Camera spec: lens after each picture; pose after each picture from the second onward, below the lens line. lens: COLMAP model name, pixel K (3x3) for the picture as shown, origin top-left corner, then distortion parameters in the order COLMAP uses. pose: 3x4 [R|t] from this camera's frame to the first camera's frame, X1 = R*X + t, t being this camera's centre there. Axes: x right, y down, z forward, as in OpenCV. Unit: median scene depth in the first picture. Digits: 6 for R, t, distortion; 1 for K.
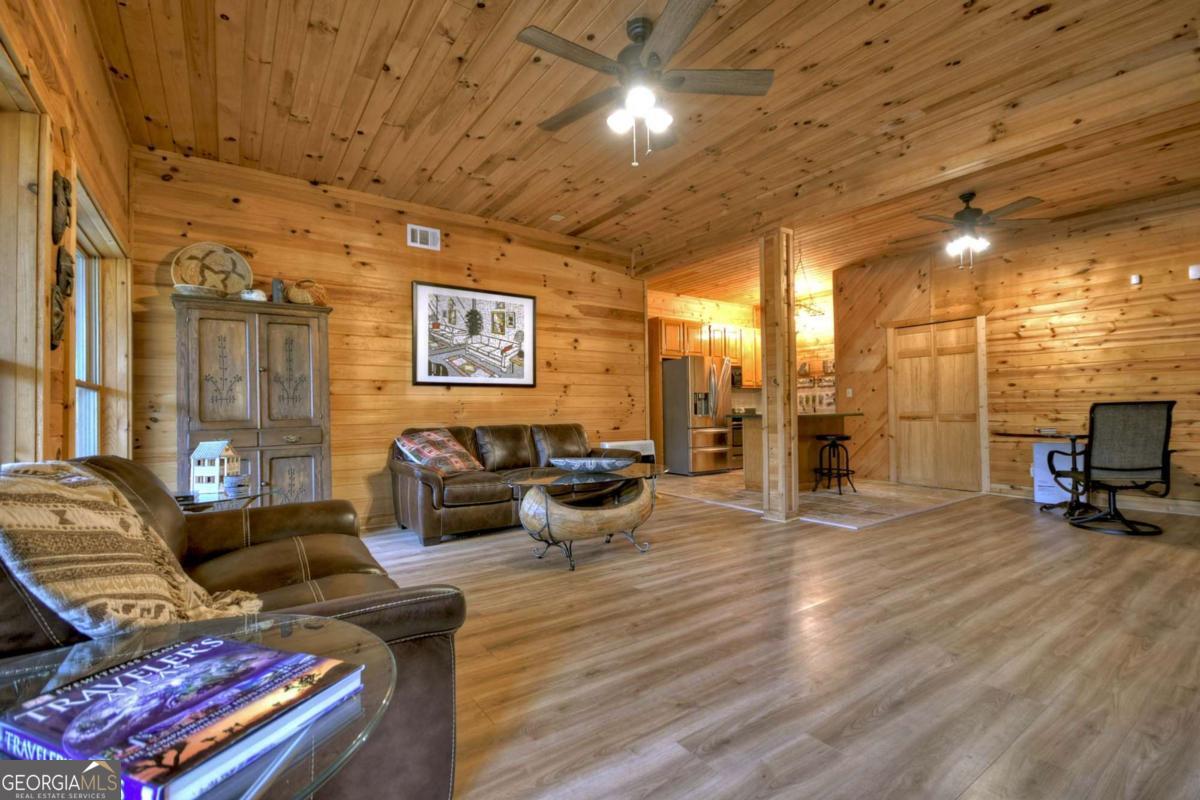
lens RADIAL K [[533.6, 0, 599.0], [0, 533.6, 416.3], [0, 0, 1]] dist [-0.013480, -0.000182]
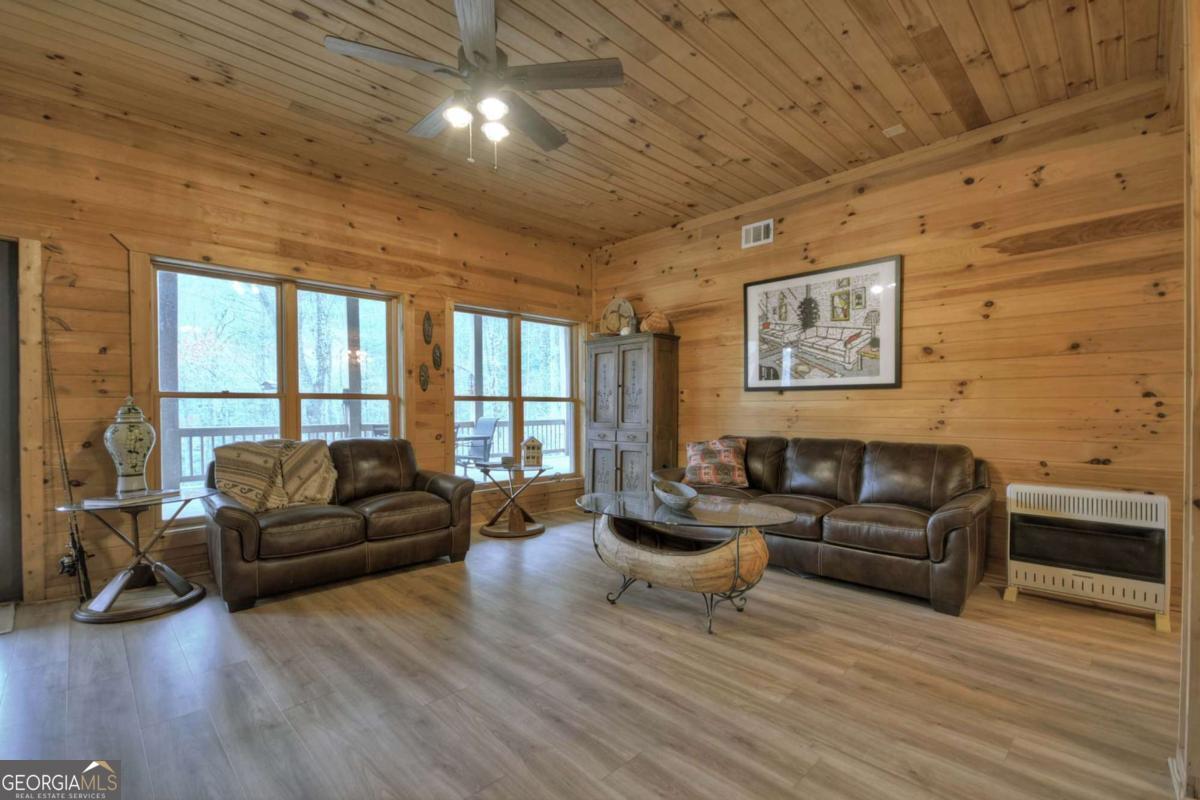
lens RADIAL K [[527.8, 0, 580.8], [0, 527.8, 414.7], [0, 0, 1]] dist [0.024288, 0.000201]
pose [[0.146245, 0.027570, -0.988864, 0.548708], [-0.005953, 0.999618, 0.026990, -0.038358], [0.989230, 0.001940, 0.146353, 0.538407]]
